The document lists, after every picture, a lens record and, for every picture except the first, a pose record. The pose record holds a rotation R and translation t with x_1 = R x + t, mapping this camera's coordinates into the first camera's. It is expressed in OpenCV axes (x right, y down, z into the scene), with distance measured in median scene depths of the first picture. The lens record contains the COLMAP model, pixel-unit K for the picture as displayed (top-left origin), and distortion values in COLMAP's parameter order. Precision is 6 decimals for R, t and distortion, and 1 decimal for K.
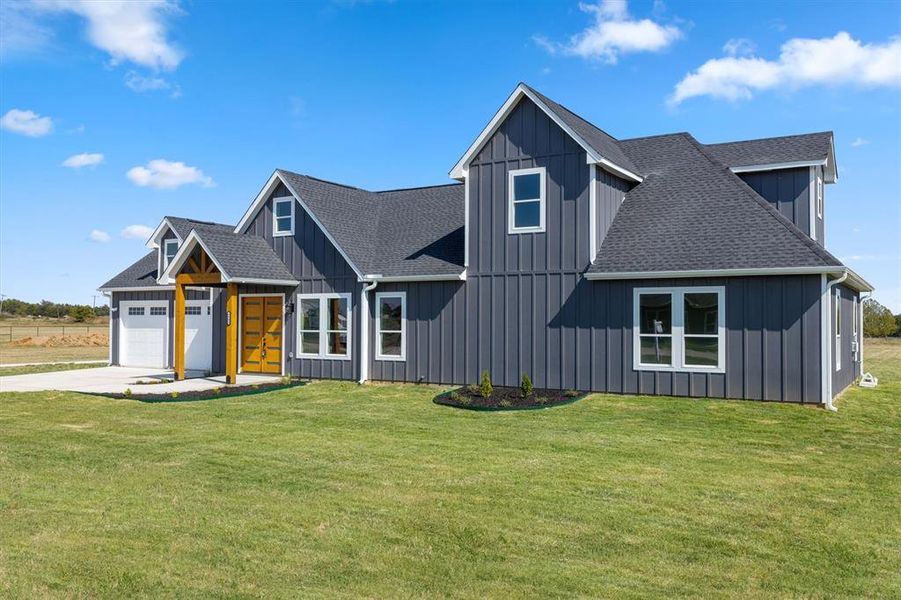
lens RADIAL K [[761.3, 0, 472.3], [0, 761.3, 299.5], [0, 0, 1]] dist [-0.003240, -0.001246]
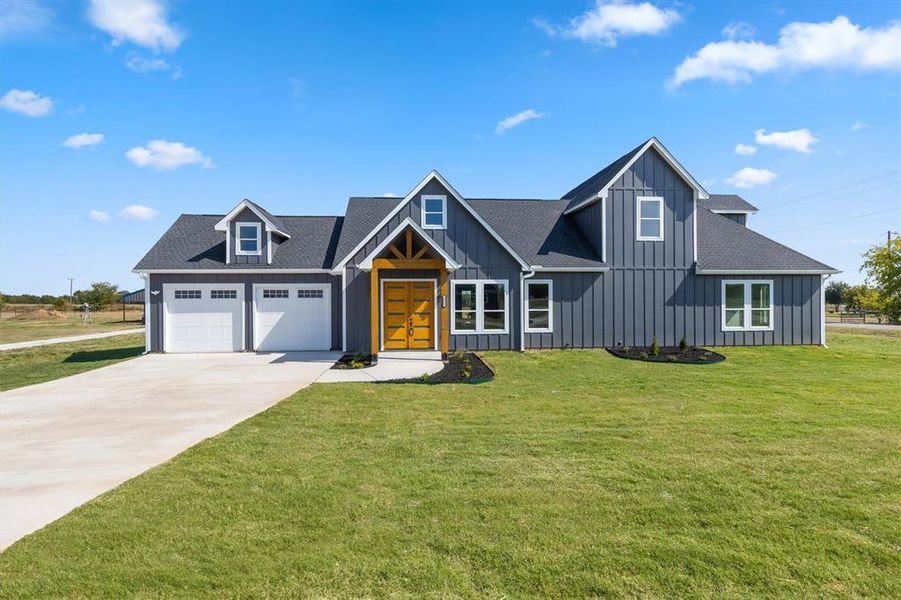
lens RADIAL K [[493.5, 0, 450.5], [0, 493.5, 300.0], [0, 0, 1]] dist [0.003835, 0.000546]
pose [[0.815784, -0.005464, 0.578330, -0.706894], [-0.008607, 0.999730, 0.021586, 0.008030], [-0.578292, -0.022587, 0.815517, 0.398131]]
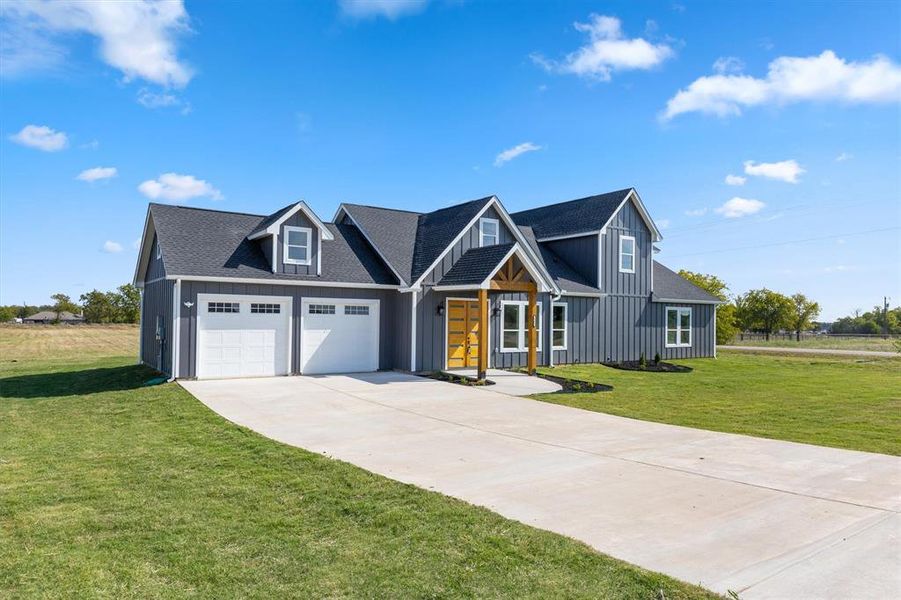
lens RADIAL K [[588.7, 0, 450.0], [0, 588.7, 308.3], [0, 0, 1]] dist [-0.001889, 0.000743]
pose [[0.430727, 0.019785, 0.902265, -1.184679], [-0.035641, 0.999353, -0.004900, 0.014229], [-0.901778, -0.030047, 0.431153, 0.698065]]
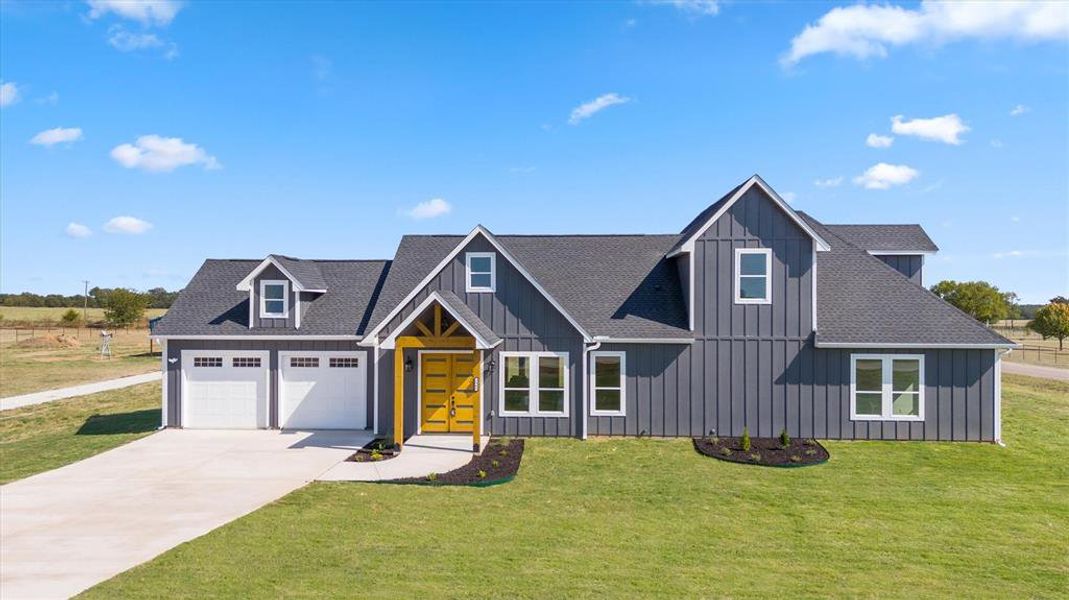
lens RADIAL K [[787.5, 0, 534.5], [0, 787.5, 300.0], [0, 0, 1]] dist [0.087703, -0.121648]
pose [[0.889769, 0.002889, 0.456403, -0.694647], [-0.013347, 0.999717, 0.019692, -0.100723], [-0.456217, -0.023613, 0.889555, 0.068106]]
